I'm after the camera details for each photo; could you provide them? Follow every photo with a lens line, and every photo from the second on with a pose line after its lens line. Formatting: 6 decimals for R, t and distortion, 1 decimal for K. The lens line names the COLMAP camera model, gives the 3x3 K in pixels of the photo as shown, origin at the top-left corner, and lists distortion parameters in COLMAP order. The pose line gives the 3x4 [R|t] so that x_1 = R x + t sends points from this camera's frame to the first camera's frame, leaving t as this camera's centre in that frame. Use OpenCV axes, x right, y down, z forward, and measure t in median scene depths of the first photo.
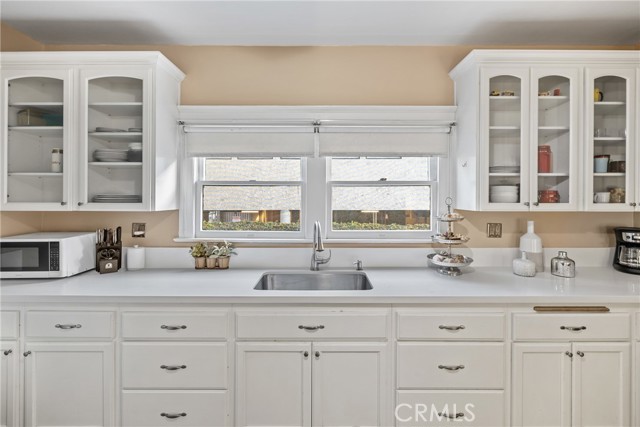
lens RADIAL K [[269.3, 0, 334.0], [0, 269.3, 197.6], [0, 0, 1]] dist [-0.004495, 0.001055]
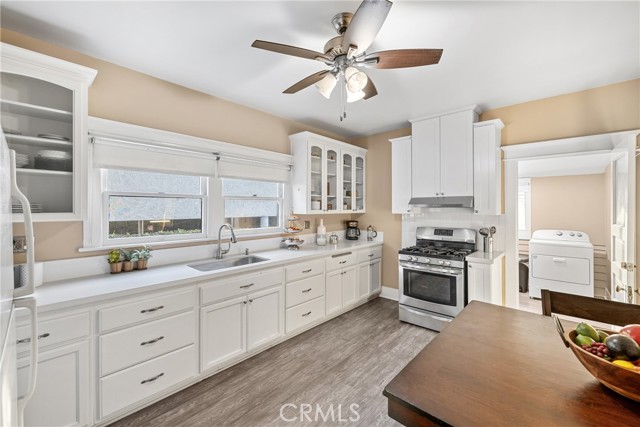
lens RADIAL K [[269.3, 0, 319.1], [0, 269.3, 209.0], [0, 0, 1]] dist [-0.004495, 0.001055]
pose [[0.669781, -0.005038, 0.742542, -0.803006], [0.000300, 0.999979, 0.006514, -0.000187], [-0.742559, -0.004141, 0.669768, -0.344822]]
